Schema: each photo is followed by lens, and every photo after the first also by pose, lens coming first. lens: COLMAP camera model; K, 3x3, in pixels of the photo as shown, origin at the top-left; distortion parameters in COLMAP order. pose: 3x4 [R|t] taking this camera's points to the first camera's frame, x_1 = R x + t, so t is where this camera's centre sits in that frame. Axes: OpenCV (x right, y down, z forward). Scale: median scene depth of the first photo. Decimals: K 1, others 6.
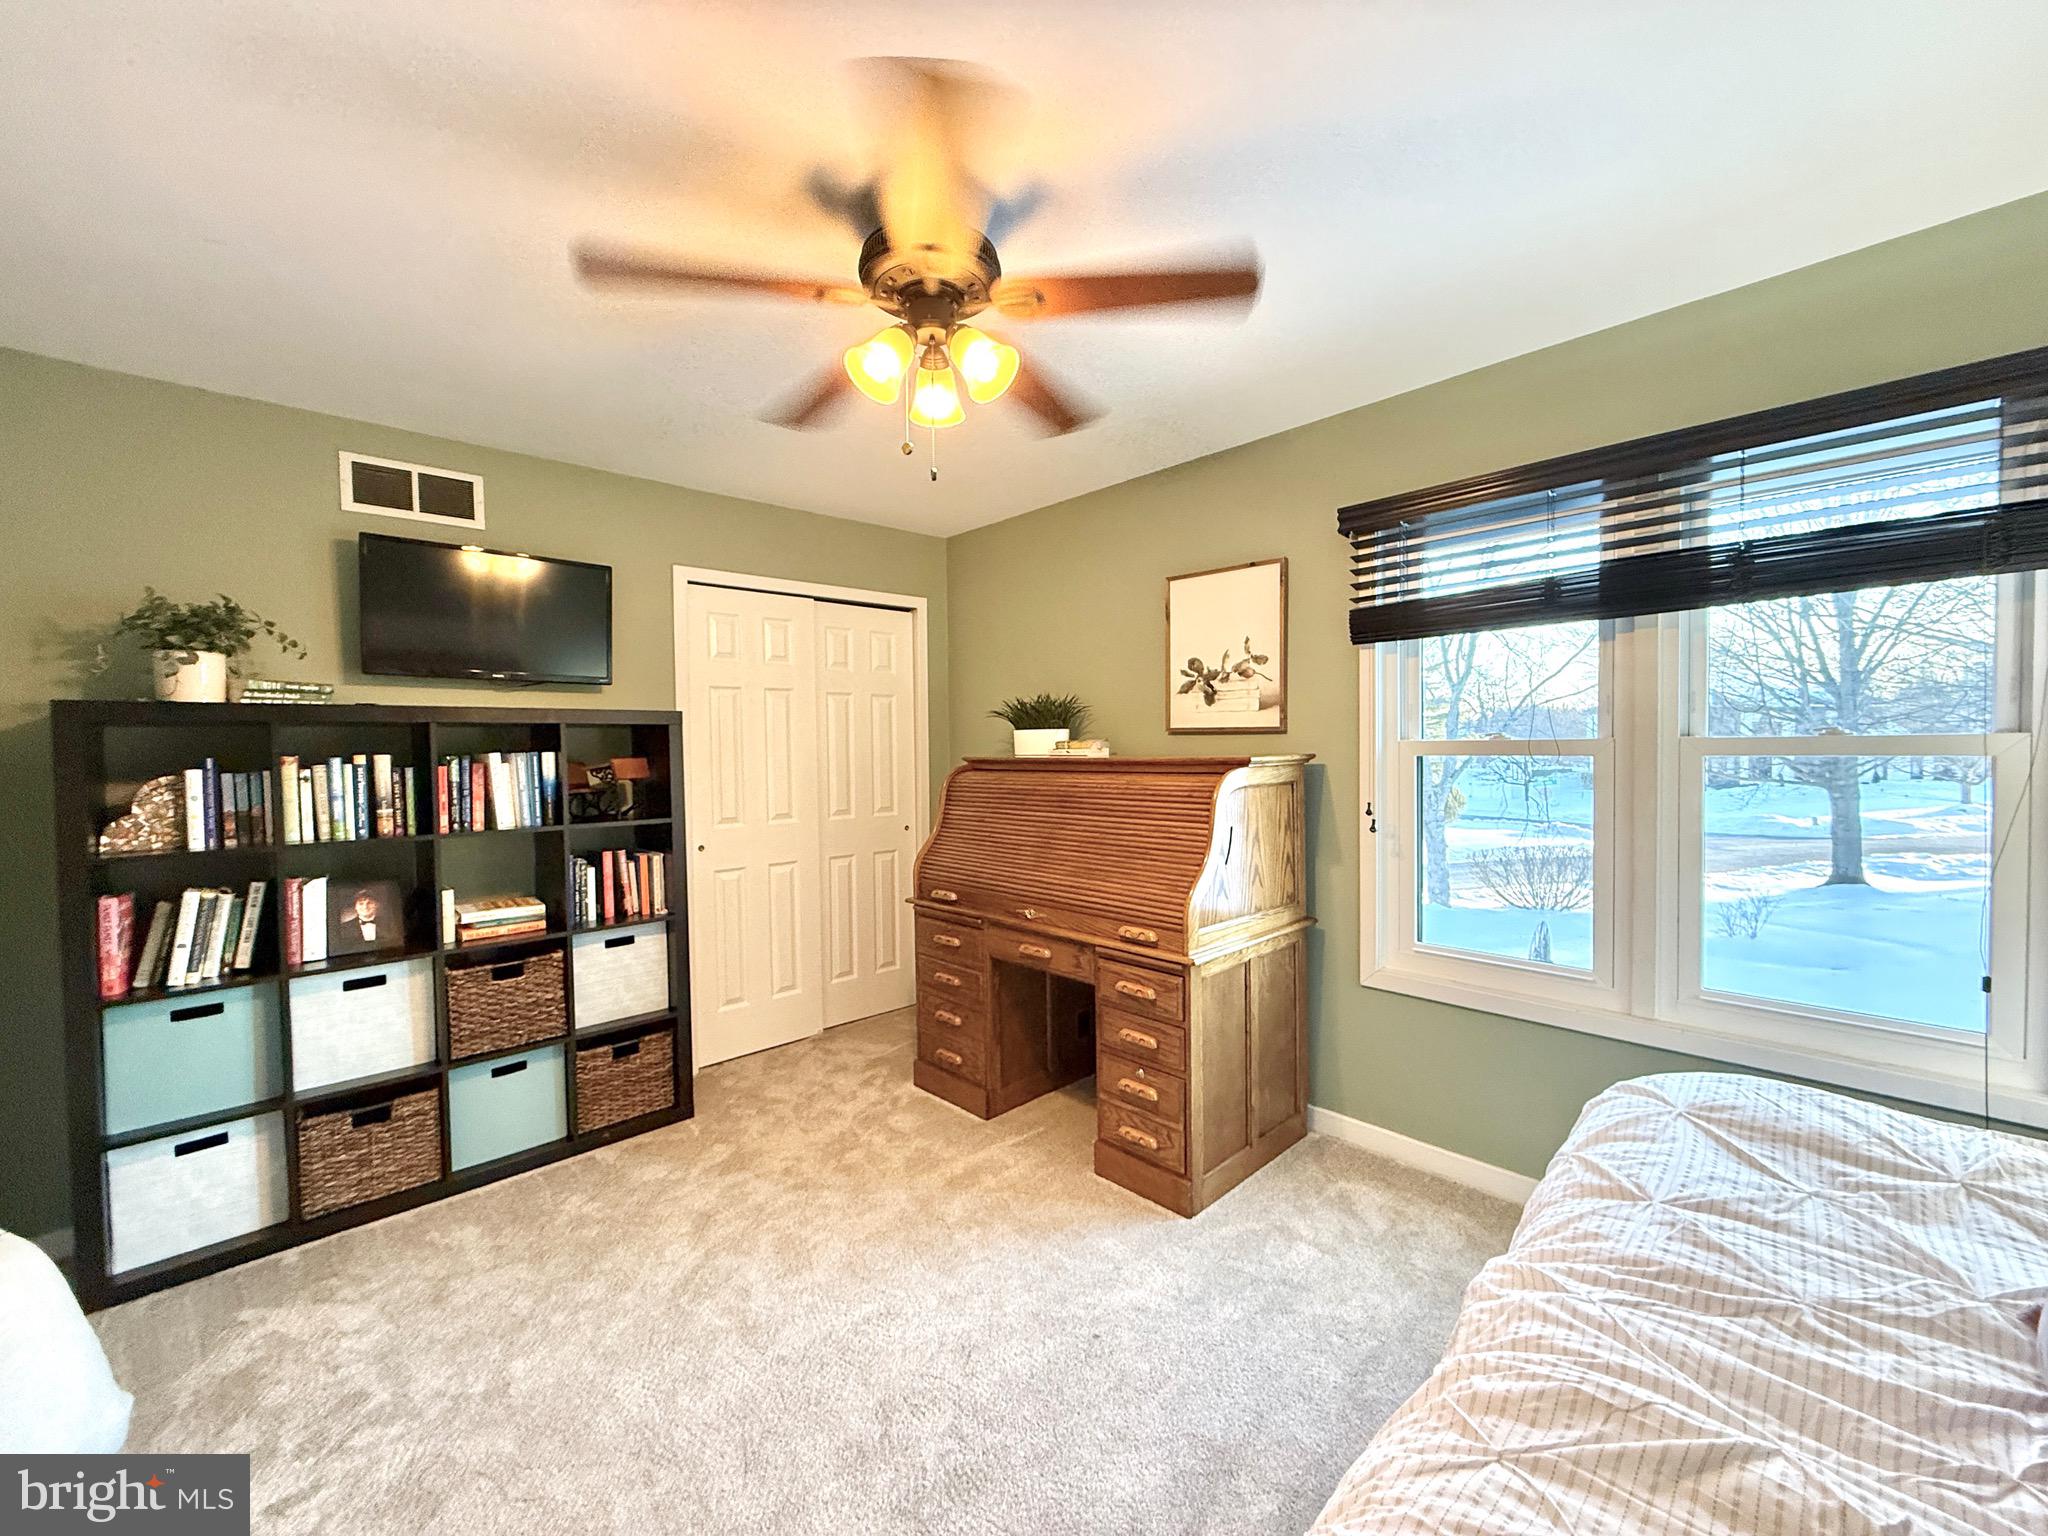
lens RADIAL K [[811.9, 0, 1020.2], [0, 811.9, 765.5], [0, 0, 1]] dist [-0.000986, 0.000619]
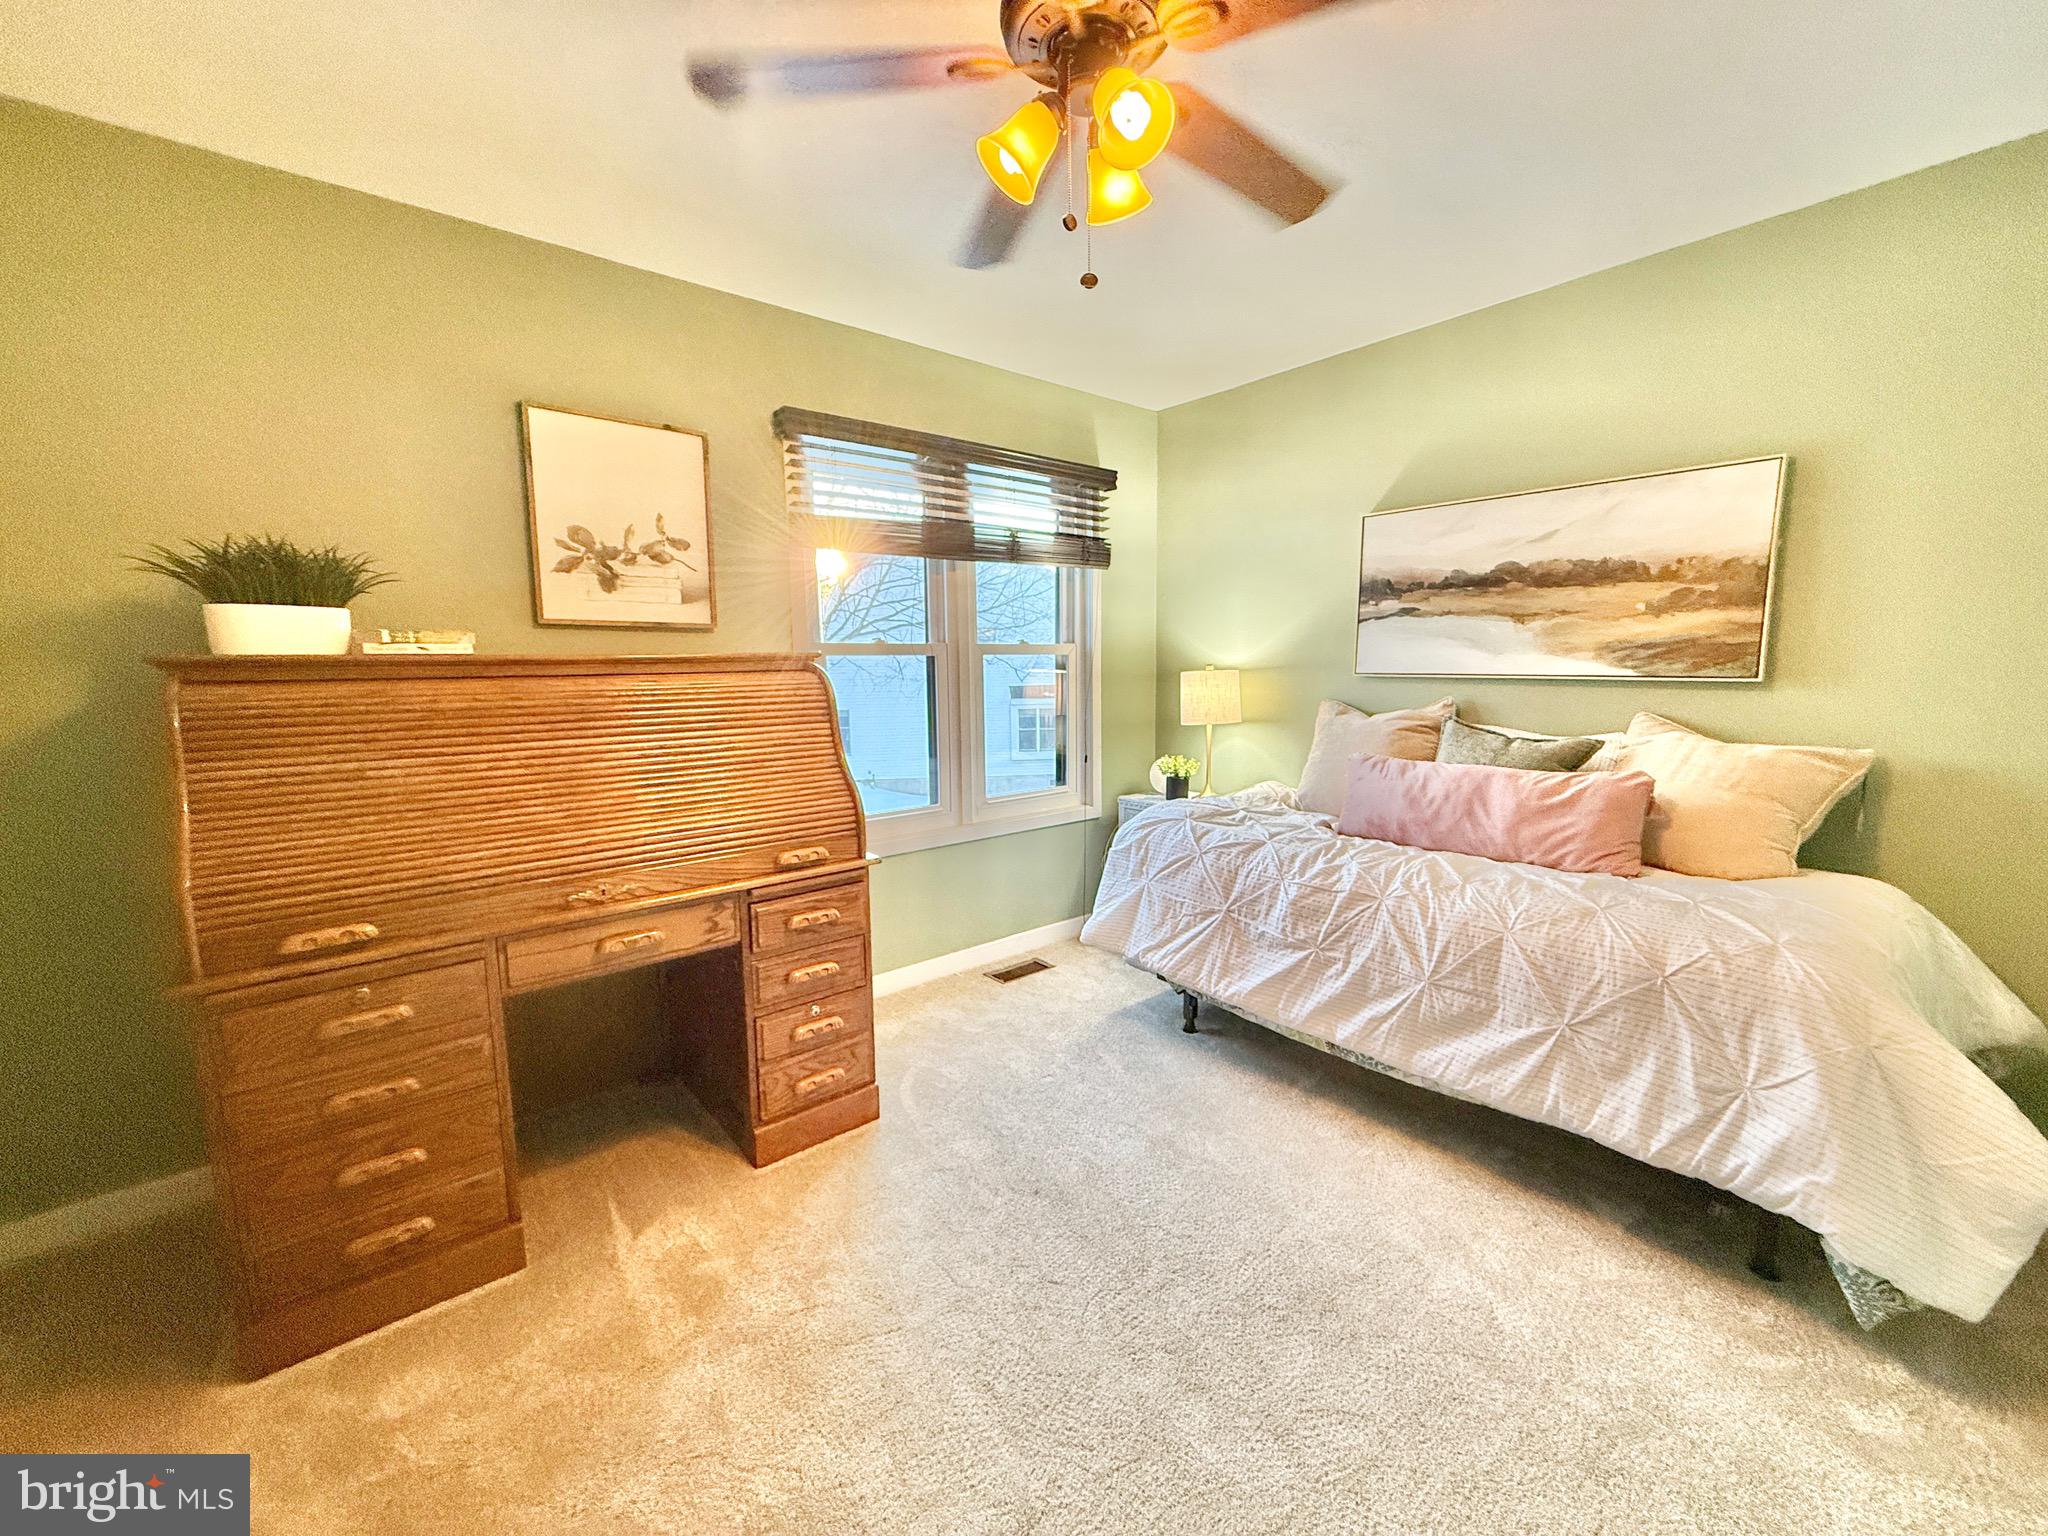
lens RADIAL K [[811.9, 0, 1020.2], [0, 811.9, 765.5], [0, 0, 1]] dist [-0.000986, 0.000619]
pose [[0.071645, -0.114663, 0.990818, -0.558032], [0.040981, 0.992870, 0.111937, 0.021278], [-0.996588, 0.032585, 0.075833, 0.578723]]
